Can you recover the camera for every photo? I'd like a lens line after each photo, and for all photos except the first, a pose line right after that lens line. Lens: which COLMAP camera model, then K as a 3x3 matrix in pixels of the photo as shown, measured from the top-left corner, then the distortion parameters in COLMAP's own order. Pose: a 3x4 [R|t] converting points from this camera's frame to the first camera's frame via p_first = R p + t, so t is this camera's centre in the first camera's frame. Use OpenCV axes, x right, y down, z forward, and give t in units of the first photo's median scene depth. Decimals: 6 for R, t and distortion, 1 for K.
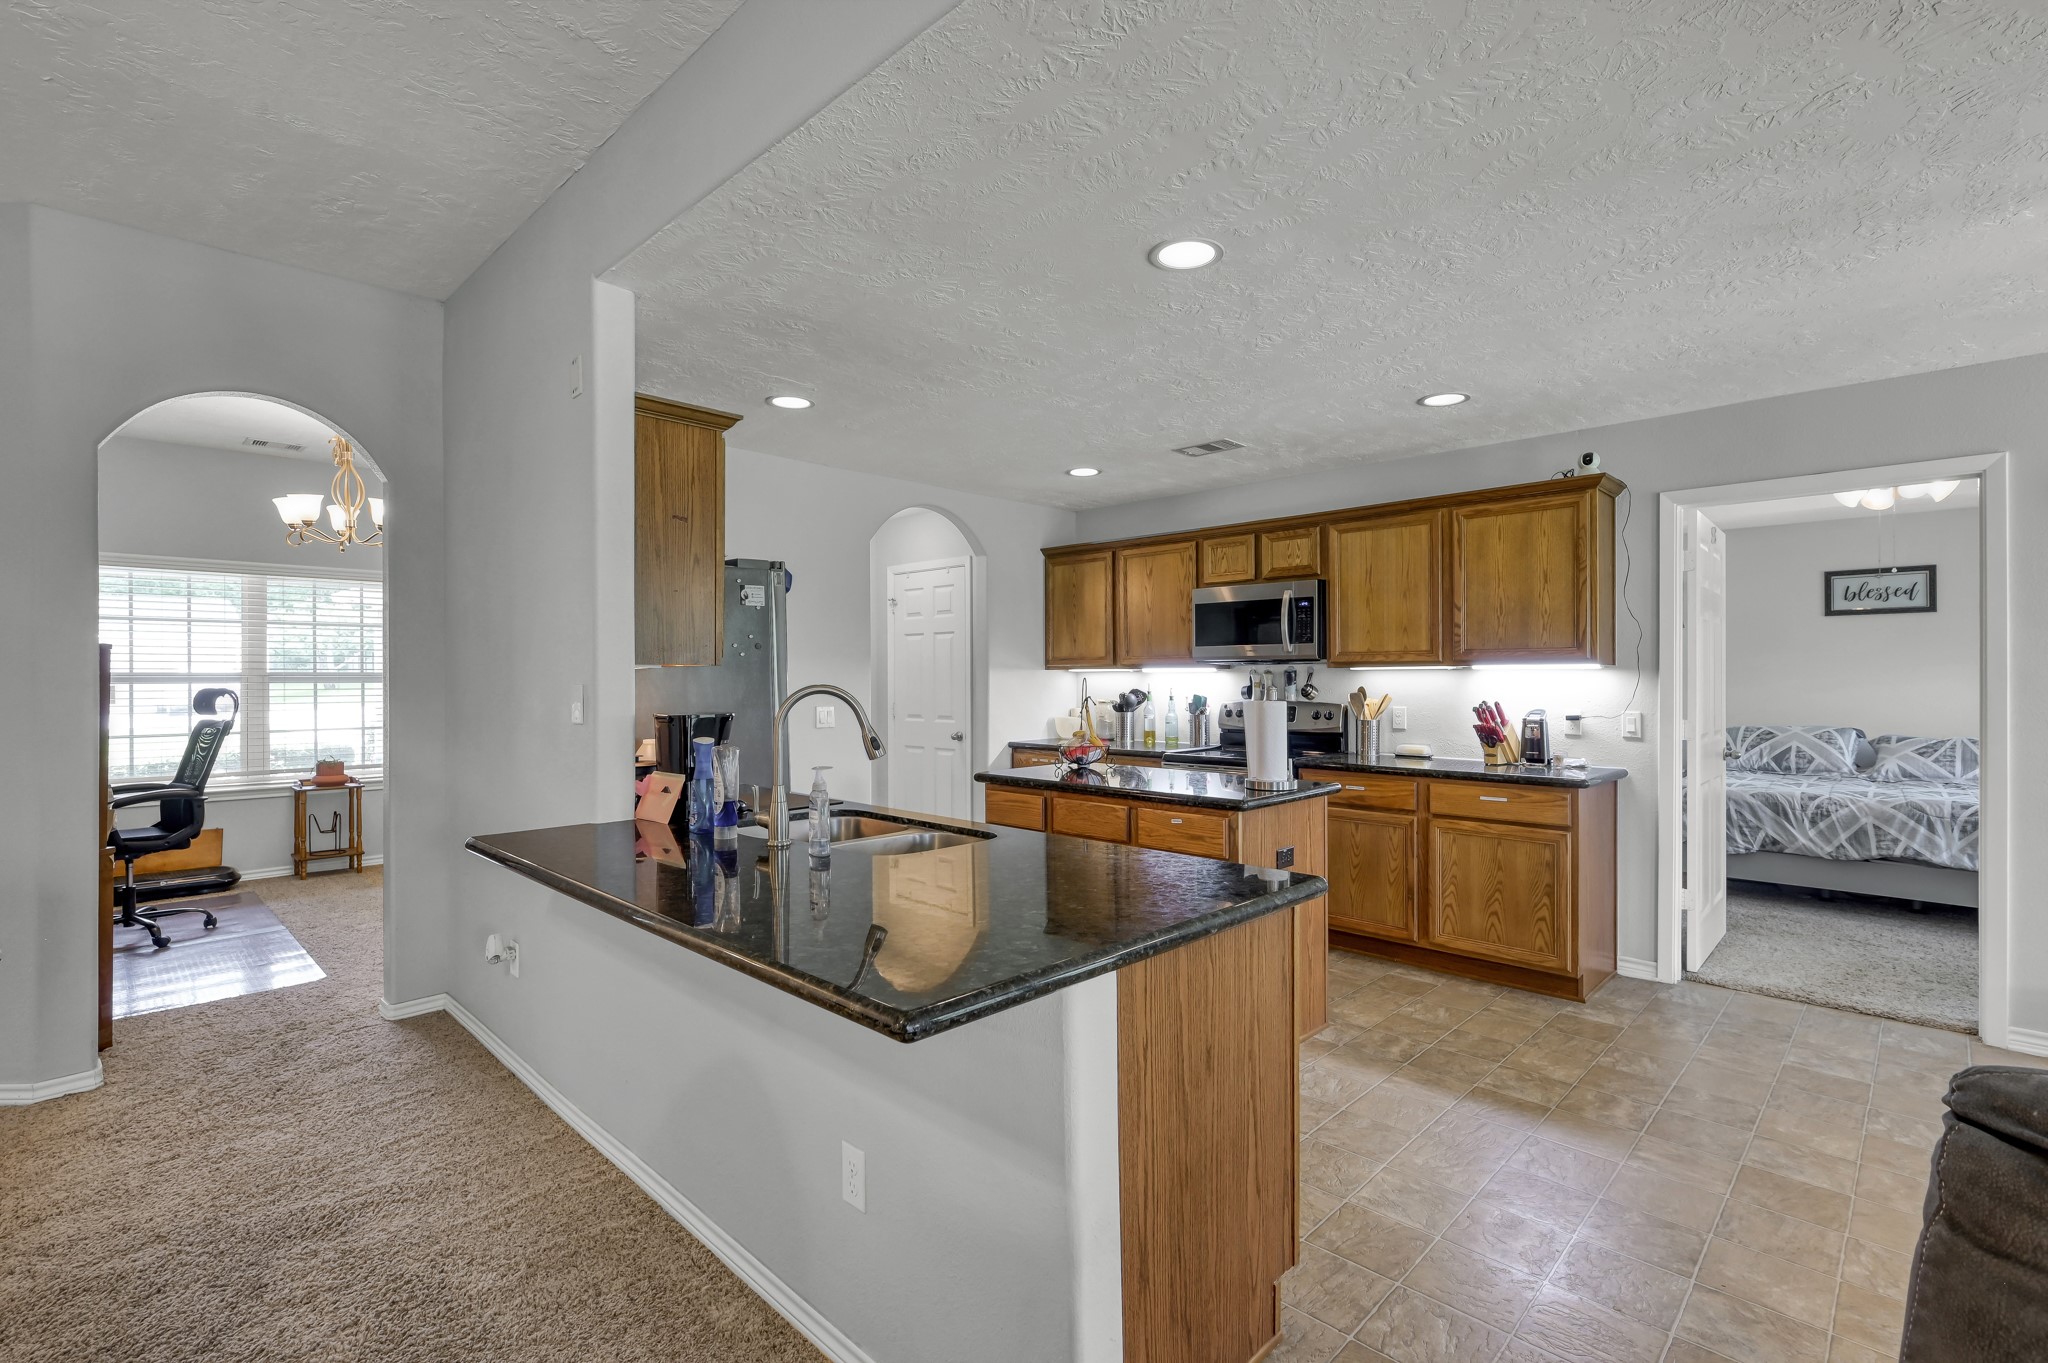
lens RADIAL K [[929.3, 0, 1008.9], [0, 929.3, 682.4], [0, 0, 1]] dist [0.004119, -0.000865]
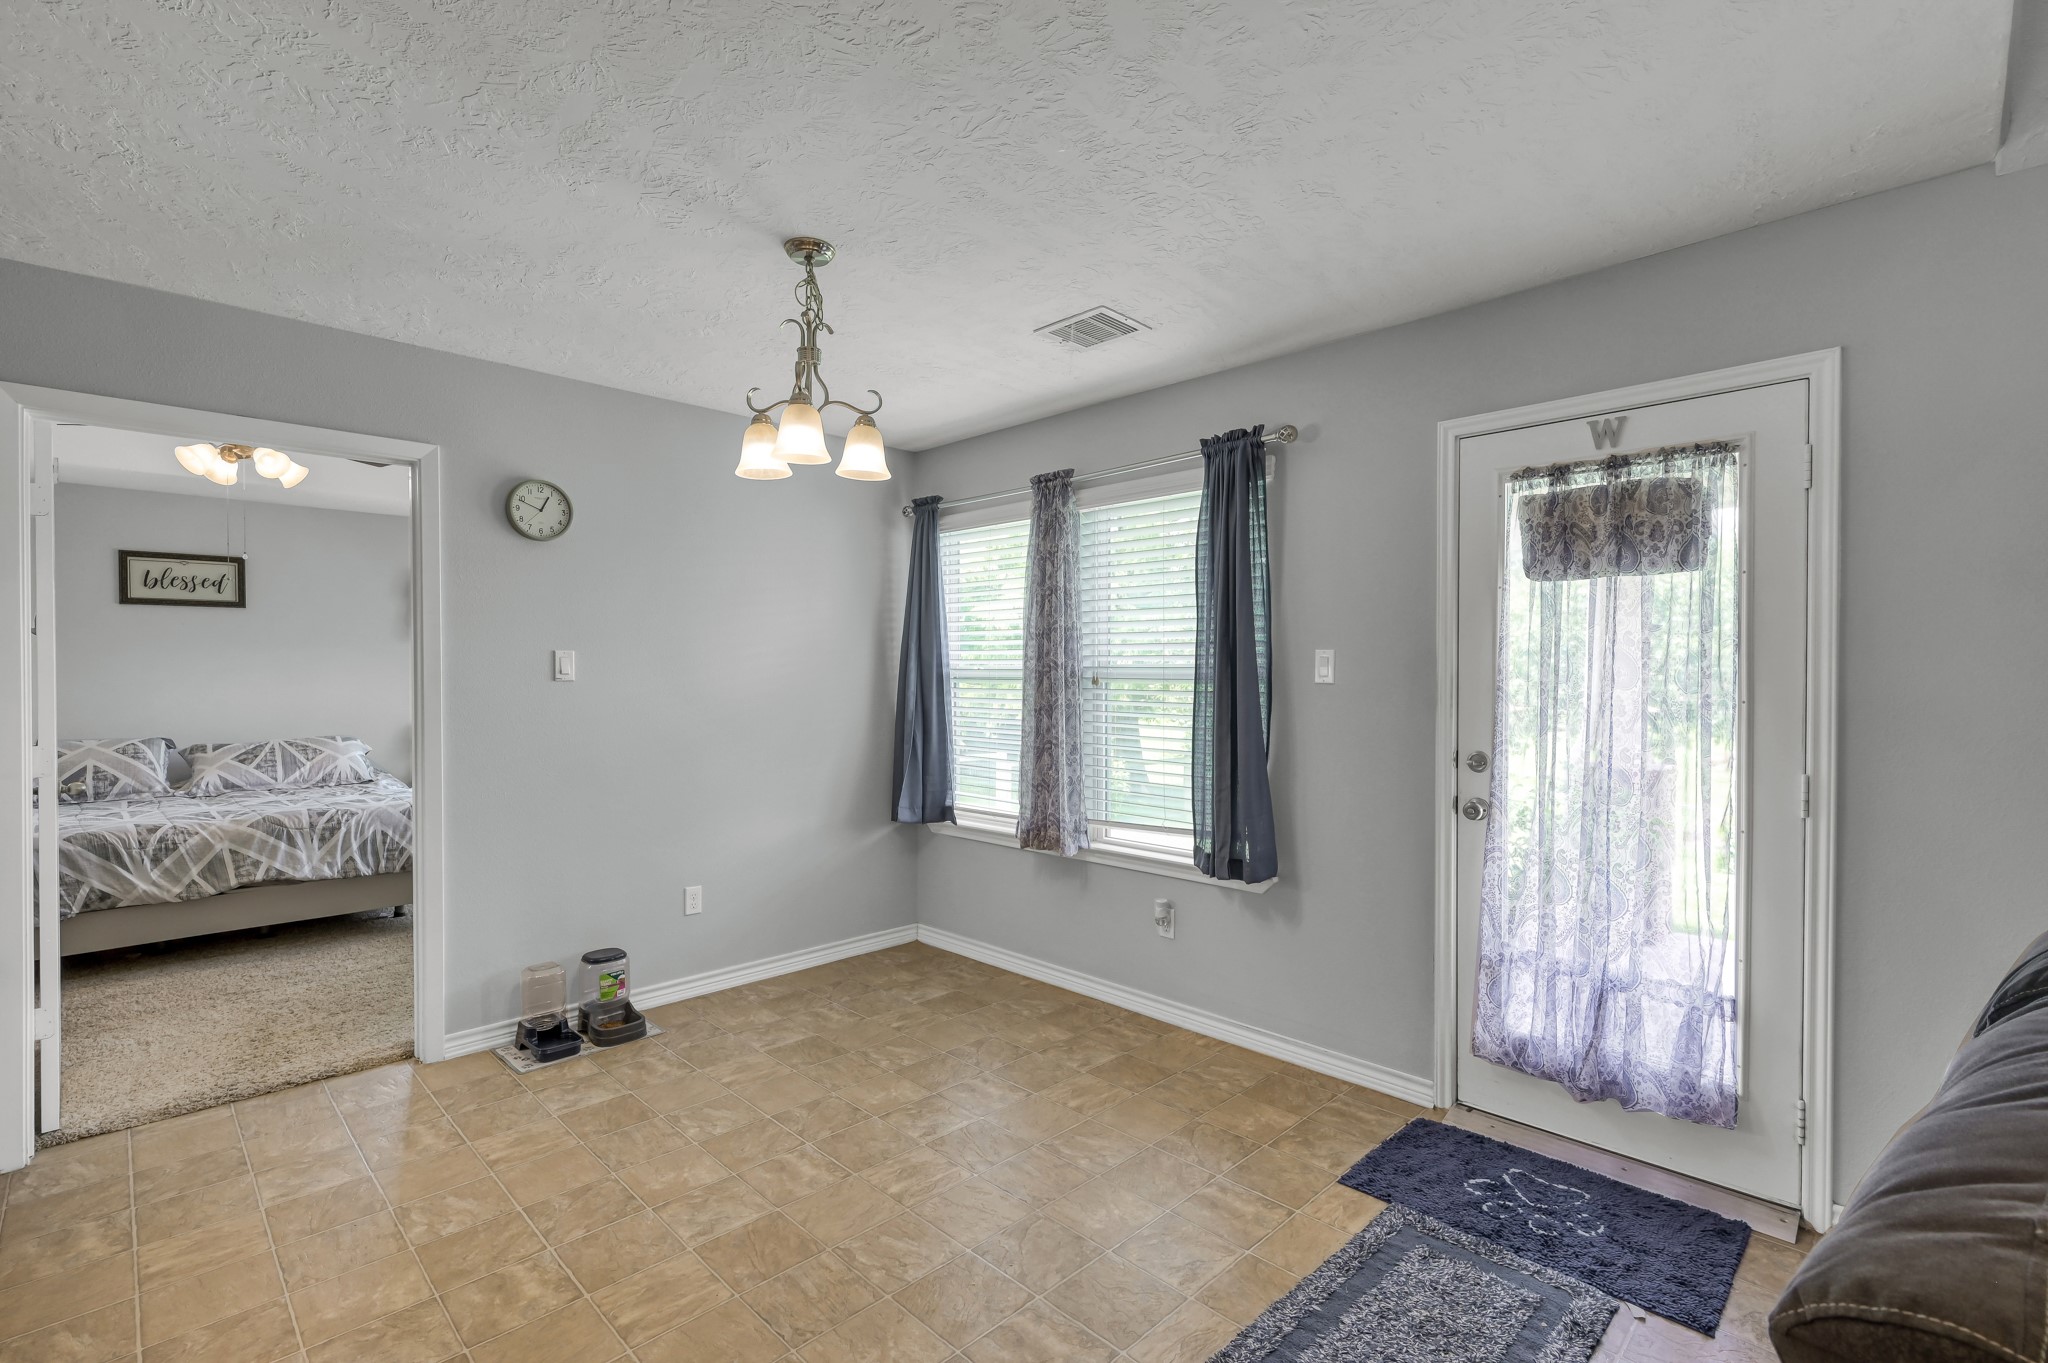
lens RADIAL K [[929.3, 0, 1049.5], [0, 929.3, 677.0], [0, 0, 1]] dist [0.004119, -0.000865]
pose [[-0.008653, -0.002987, 0.999958, 0.072914], [0.007744, 0.999965, 0.003054, -0.004086], [-0.999933, 0.007770, -0.008630, 0.295855]]
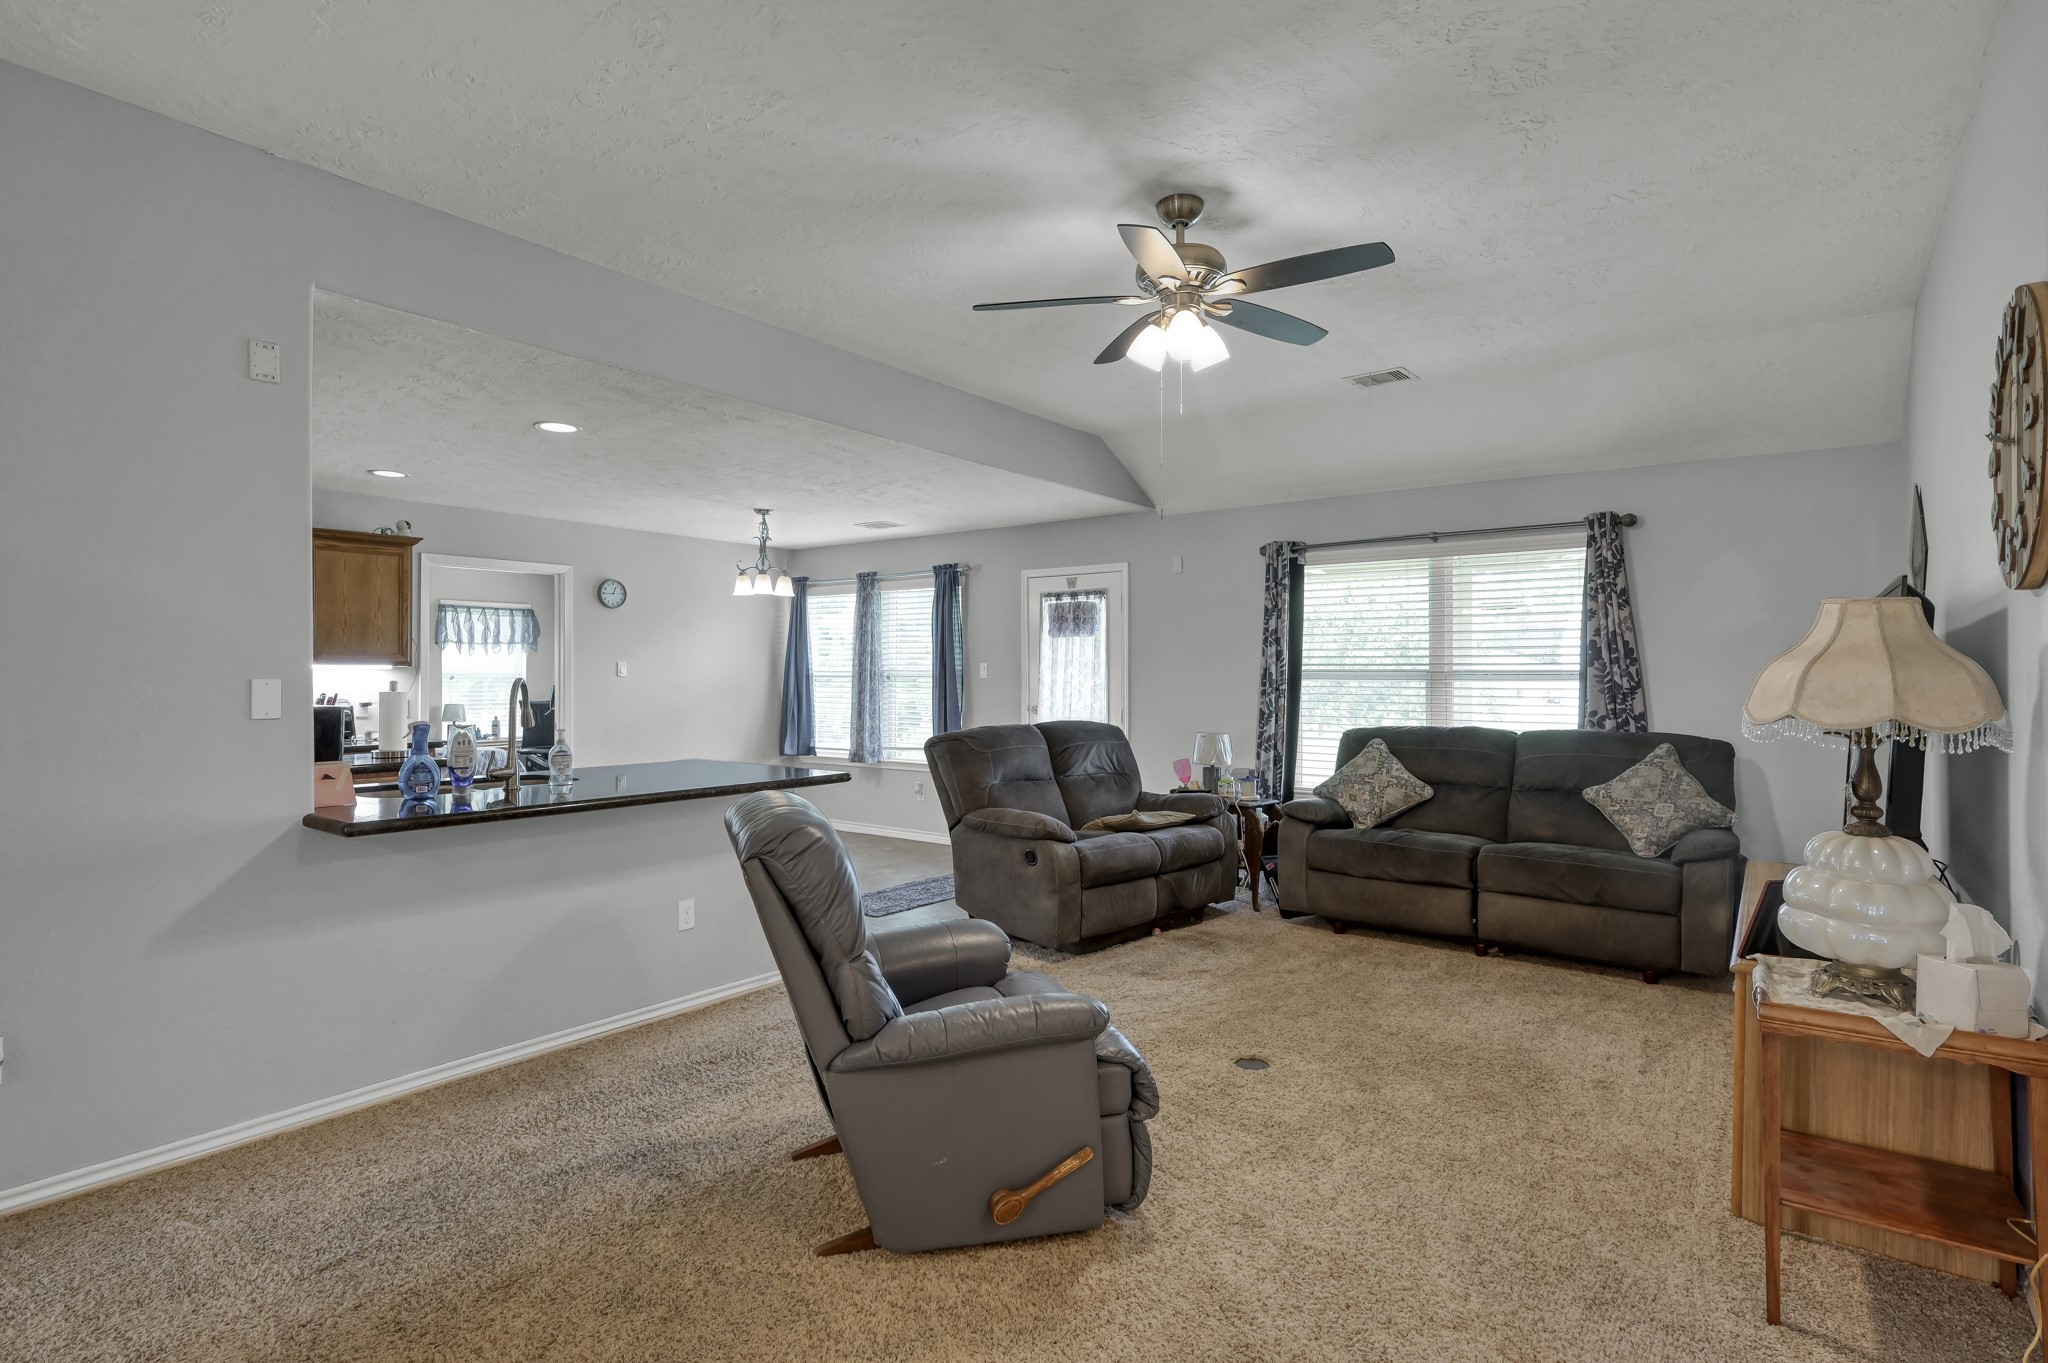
lens RADIAL K [[1031.1, 0, 1031.6], [0, 1031.1, 672.0], [0, 0, 1]] dist [0.004918, 0.000623]
pose [[-0.128602, 0.004575, 0.991686, -1.056906], [0.005727, 0.999976, -0.003871, 0.002021], [-0.991680, 0.005182, -0.128625, 0.224116]]
